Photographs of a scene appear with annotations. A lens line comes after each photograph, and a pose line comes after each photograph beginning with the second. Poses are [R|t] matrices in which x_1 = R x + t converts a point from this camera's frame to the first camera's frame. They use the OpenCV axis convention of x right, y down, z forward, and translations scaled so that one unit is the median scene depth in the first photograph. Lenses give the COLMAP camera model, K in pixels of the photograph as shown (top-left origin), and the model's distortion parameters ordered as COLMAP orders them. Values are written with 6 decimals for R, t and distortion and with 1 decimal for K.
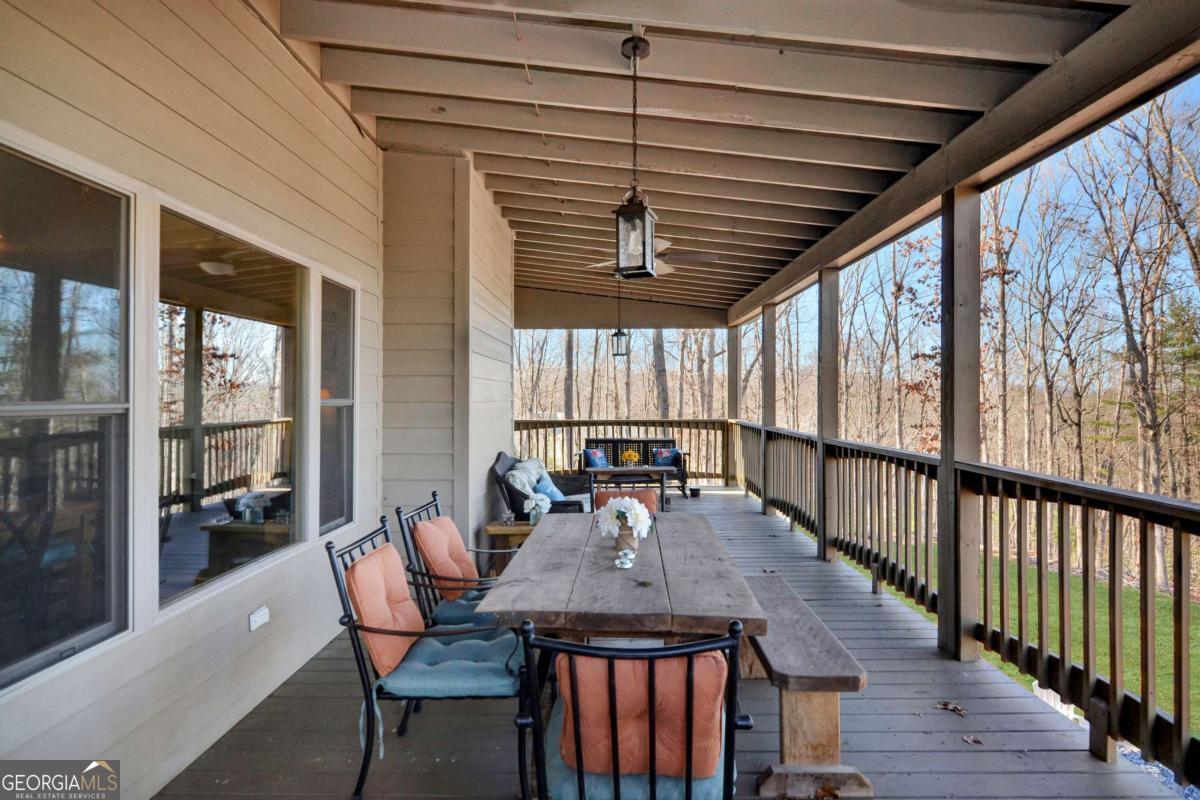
lens RADIAL K [[621.1, 0, 600.3], [0, 621.1, 396.0], [0, 0, 1]] dist [-0.000750, -0.001462]
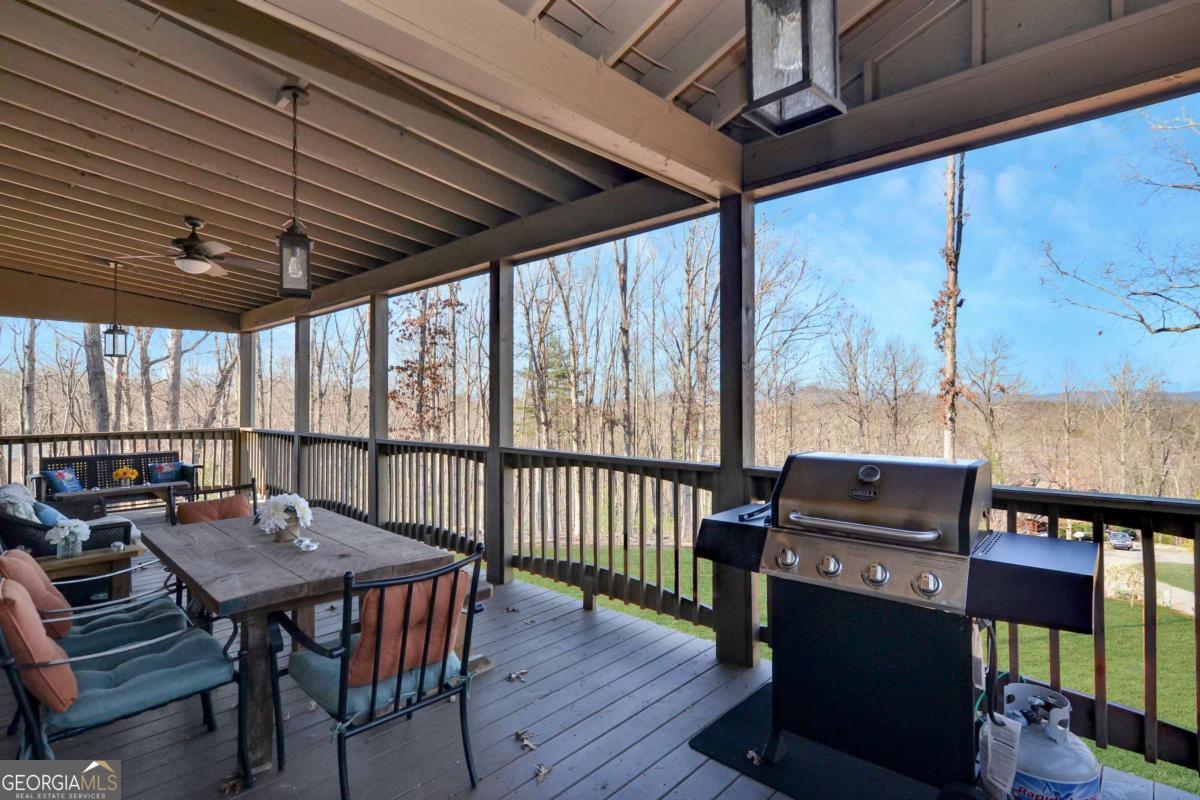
lens RADIAL K [[607.1, 0, 600.0], [0, 607.1, 400.0], [0, 0, 1]] dist [-0.000084, -0.000069]
pose [[0.667725, 0.000837, 0.744408, -0.197126], [0.003434, 0.999985, -0.004204, 0.000493], [-0.744401, 0.005363, 0.667712, -0.074084]]
